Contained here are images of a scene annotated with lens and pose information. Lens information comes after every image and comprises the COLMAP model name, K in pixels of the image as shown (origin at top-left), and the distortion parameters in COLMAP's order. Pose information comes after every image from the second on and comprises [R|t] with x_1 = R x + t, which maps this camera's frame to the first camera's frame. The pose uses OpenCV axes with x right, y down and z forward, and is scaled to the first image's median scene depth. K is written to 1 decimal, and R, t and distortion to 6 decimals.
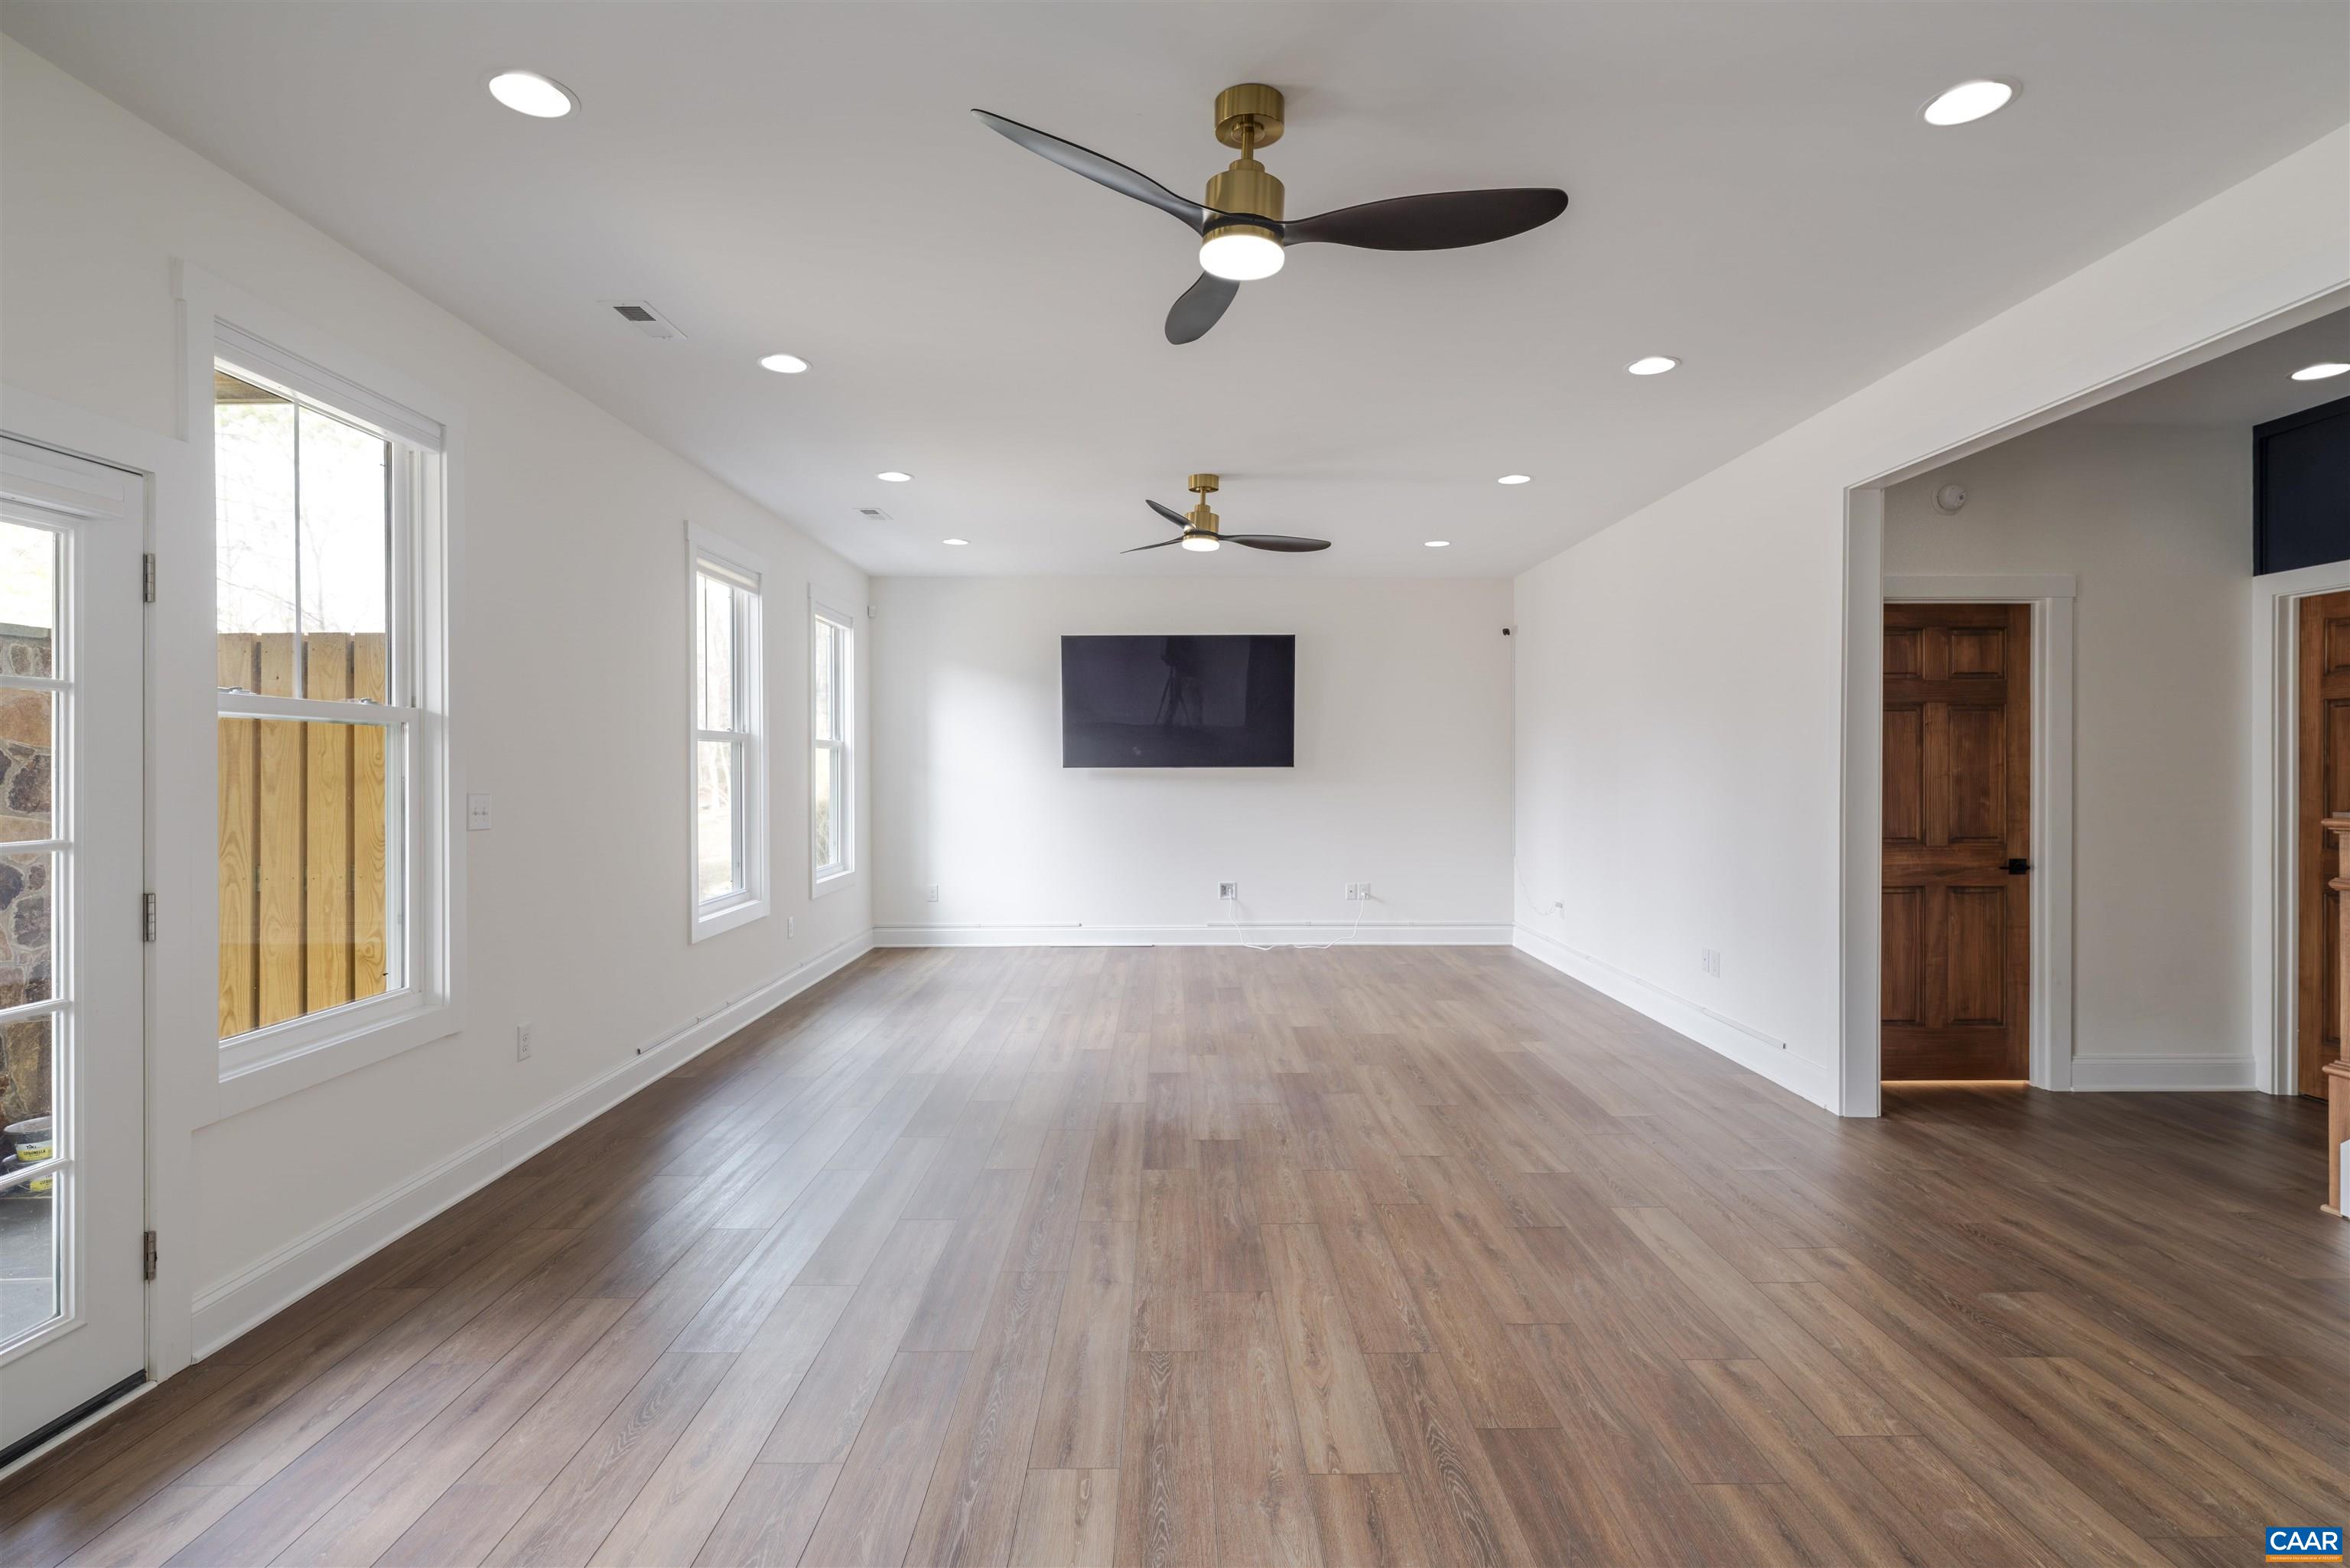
lens RADIAL K [[1156.9, 0, 1165.9], [0, 1156.9, 771.8], [0, 0, 1]] dist [-0.003512, -0.001417]
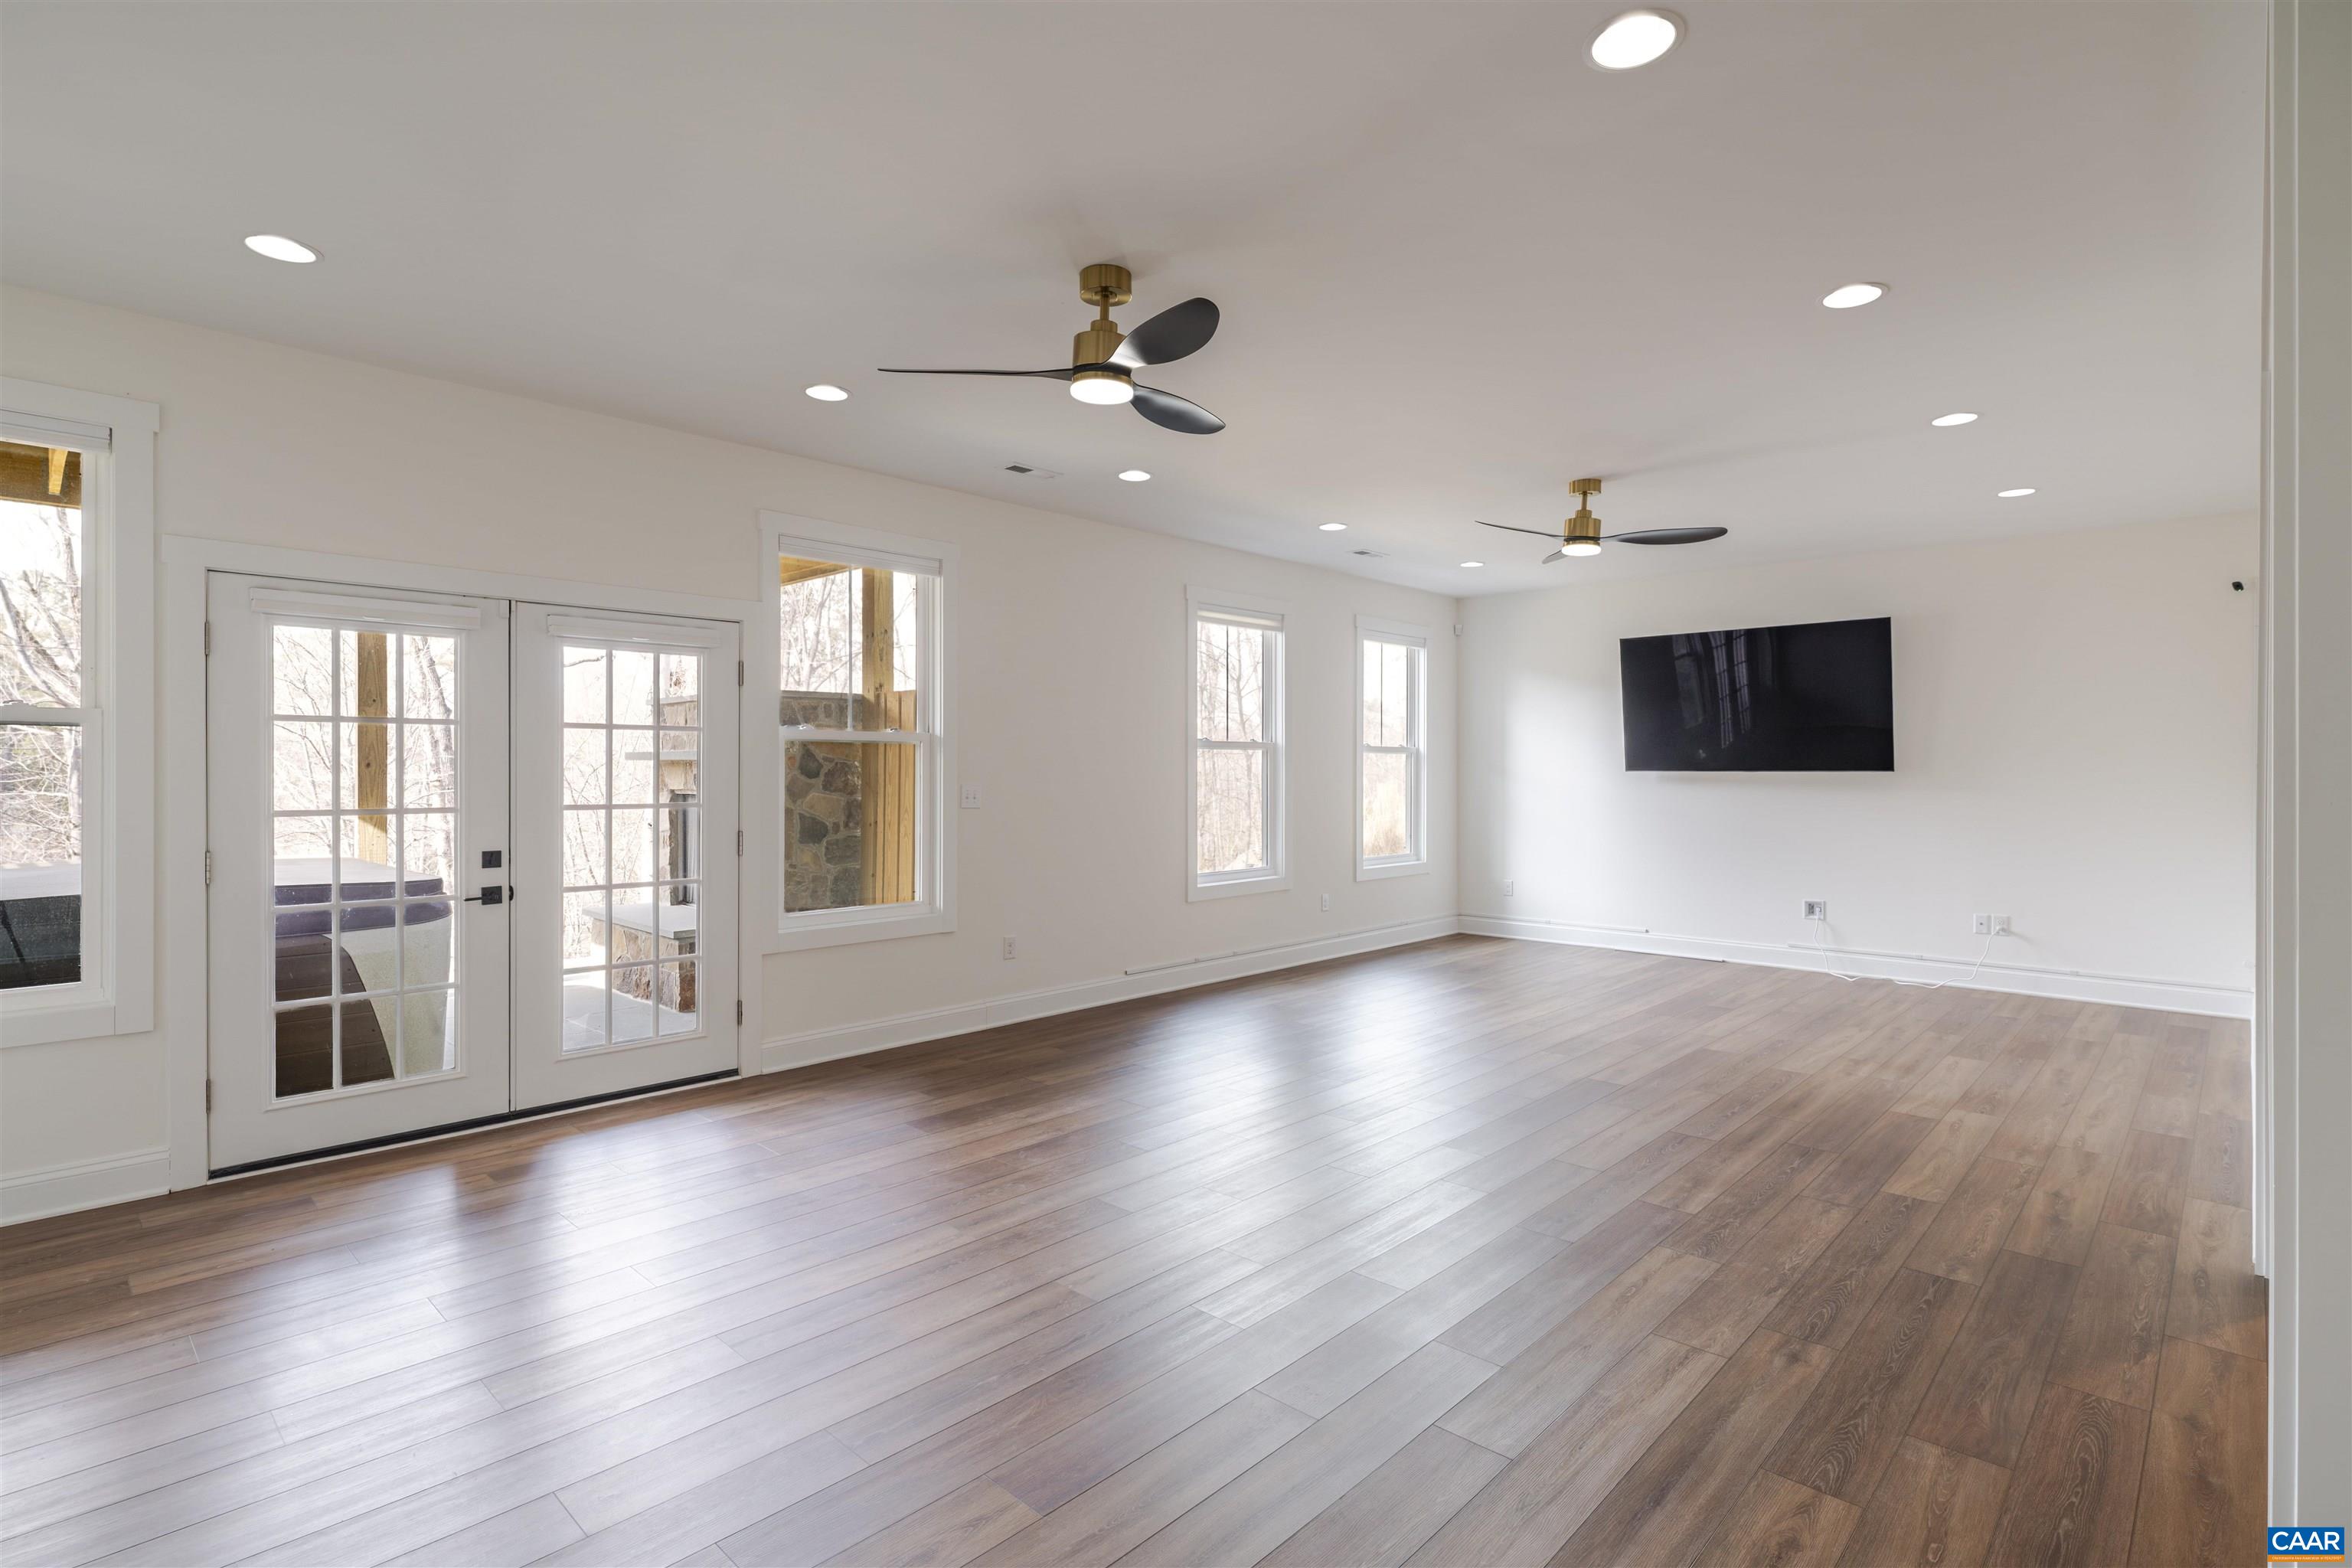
lens RADIAL K [[1126.5, 0, 1175.8], [0, 1126.5, 771.1], [0, 0, 1]] dist [-0.002581, -0.000900]
pose [[0.724073, 0.003596, -0.689714, 0.641324], [-0.005873, 0.999982, -0.000952, -0.000743], [0.689698, 0.004740, 0.724081, 0.067379]]
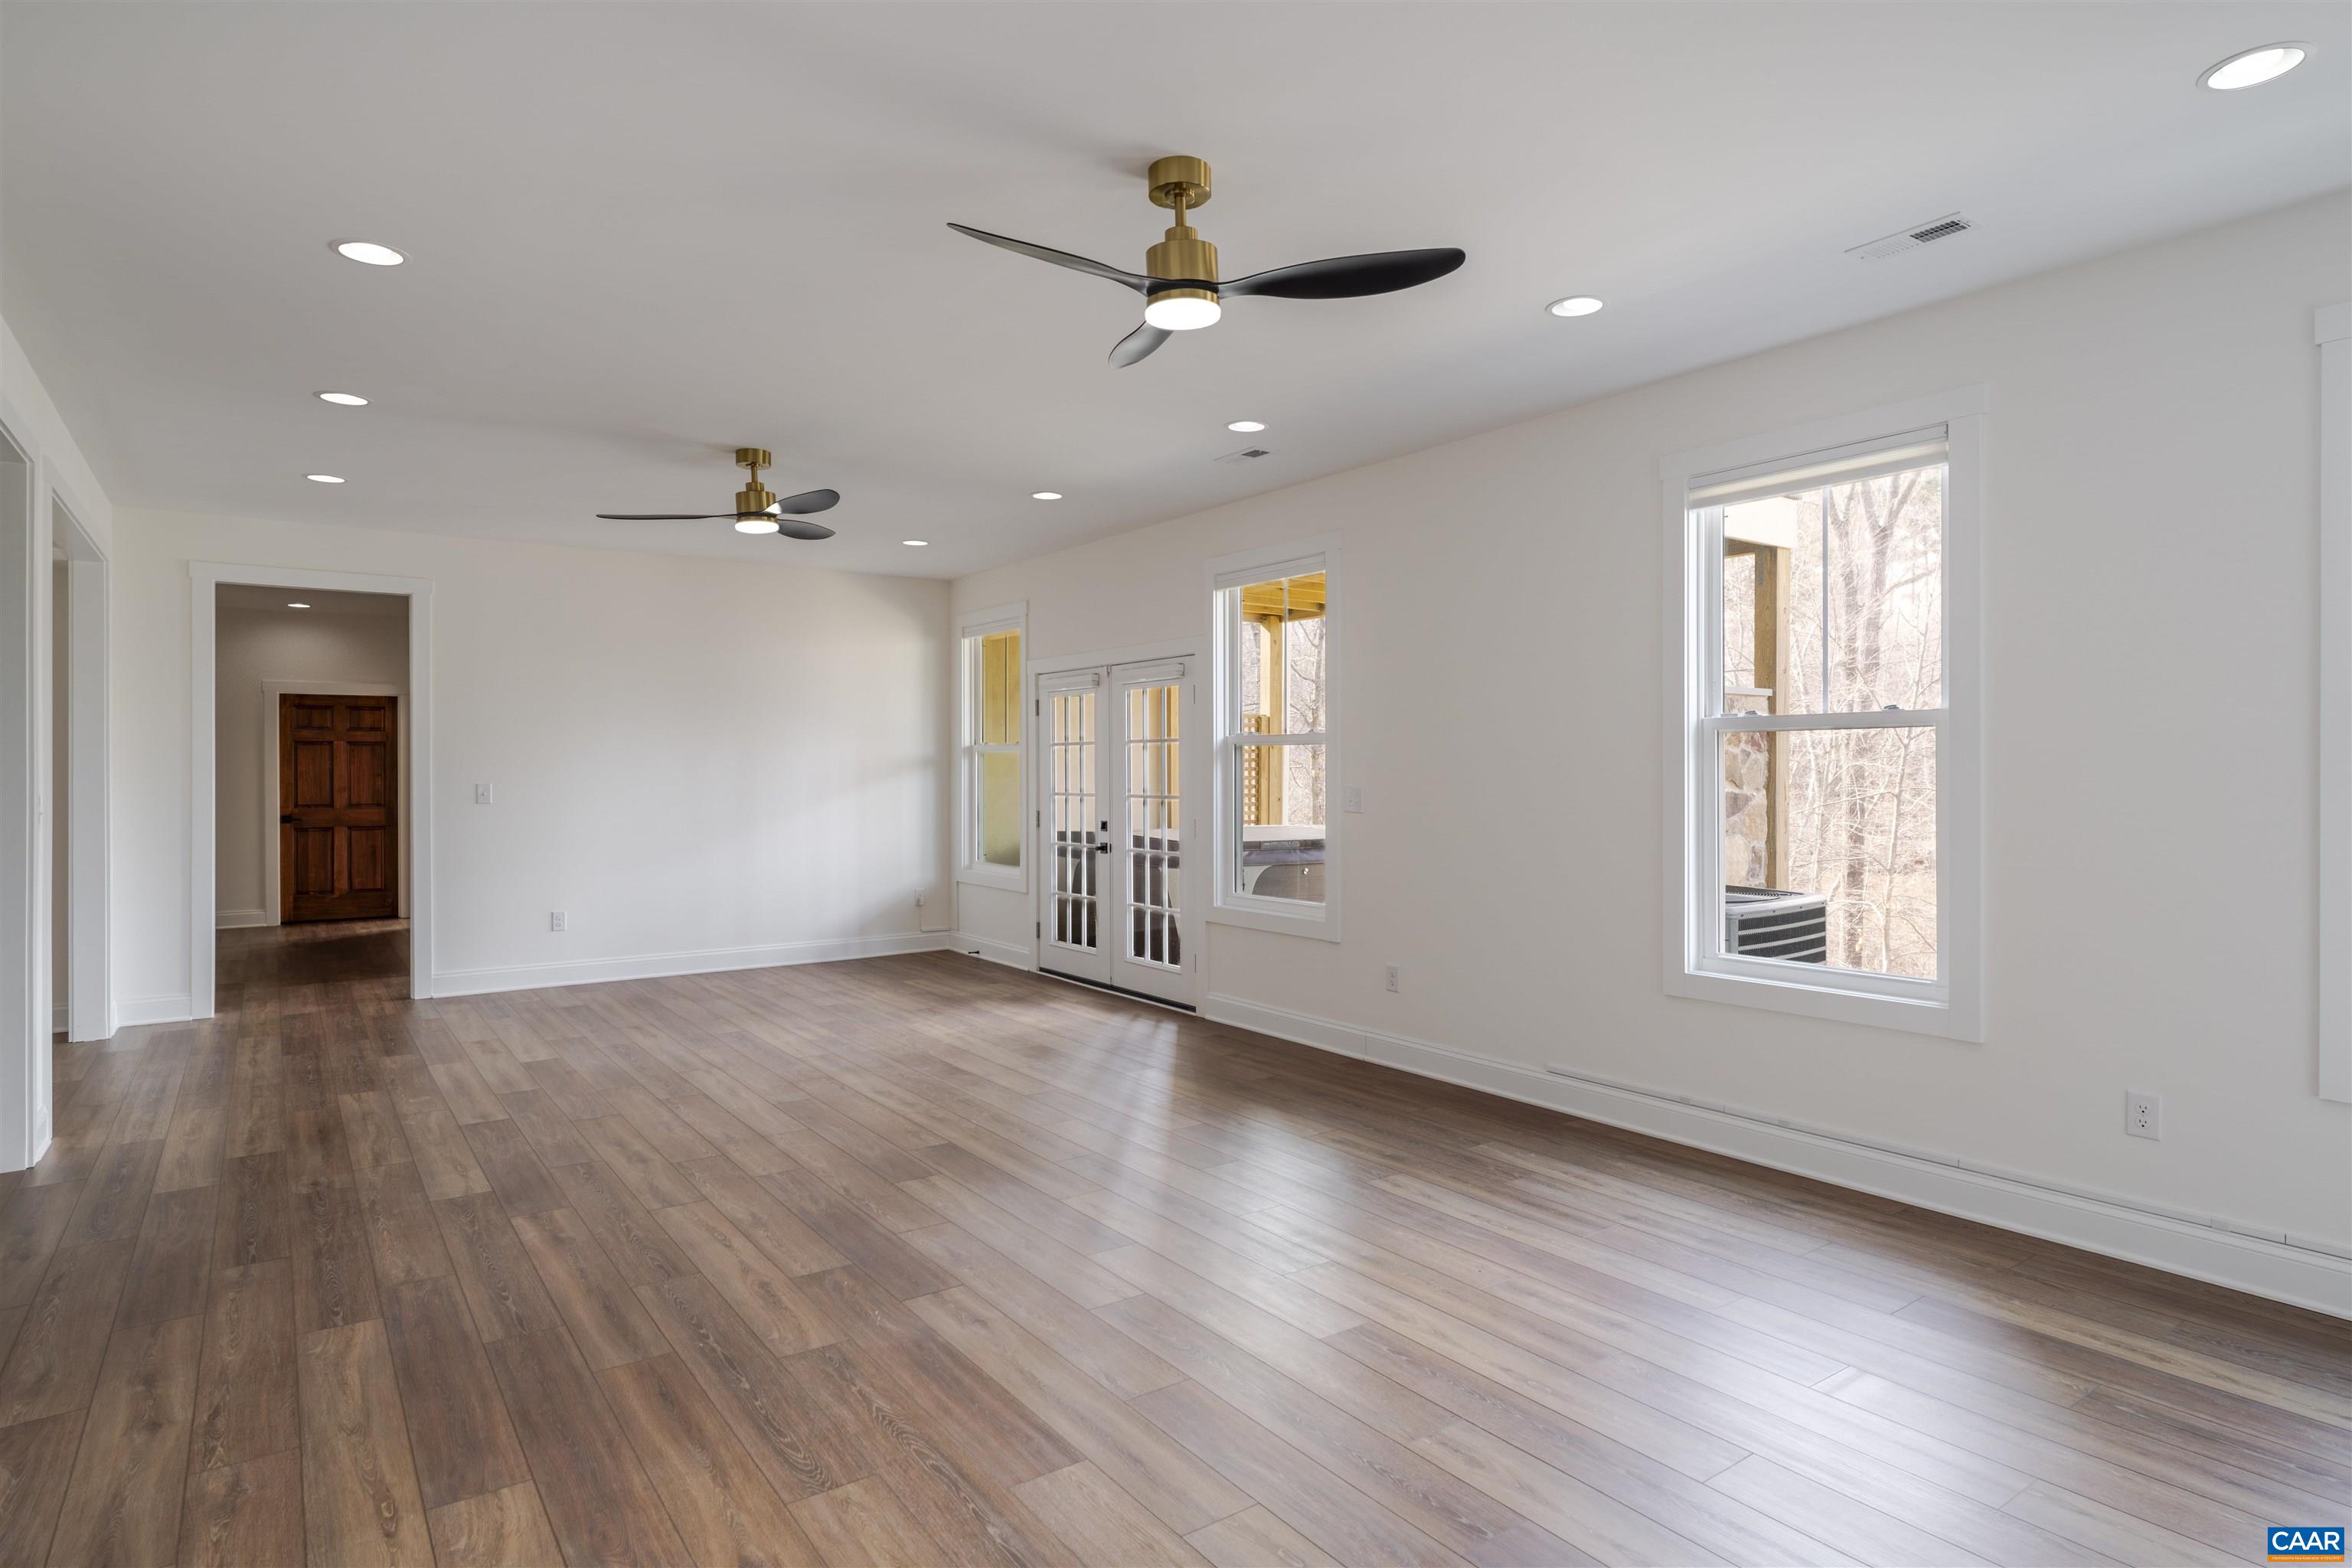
lens RADIAL K [[1253.7, 0, 1165.3], [0, 1253.7, 772.8], [0, 0, 1]] dist [0.005721, 0.000709]
pose [[-0.812748, 0.005192, -0.582592, 0.487406], [0.001166, 0.999973, 0.007284, -0.010771], [0.582614, 0.005240, -0.812732, 2.023027]]
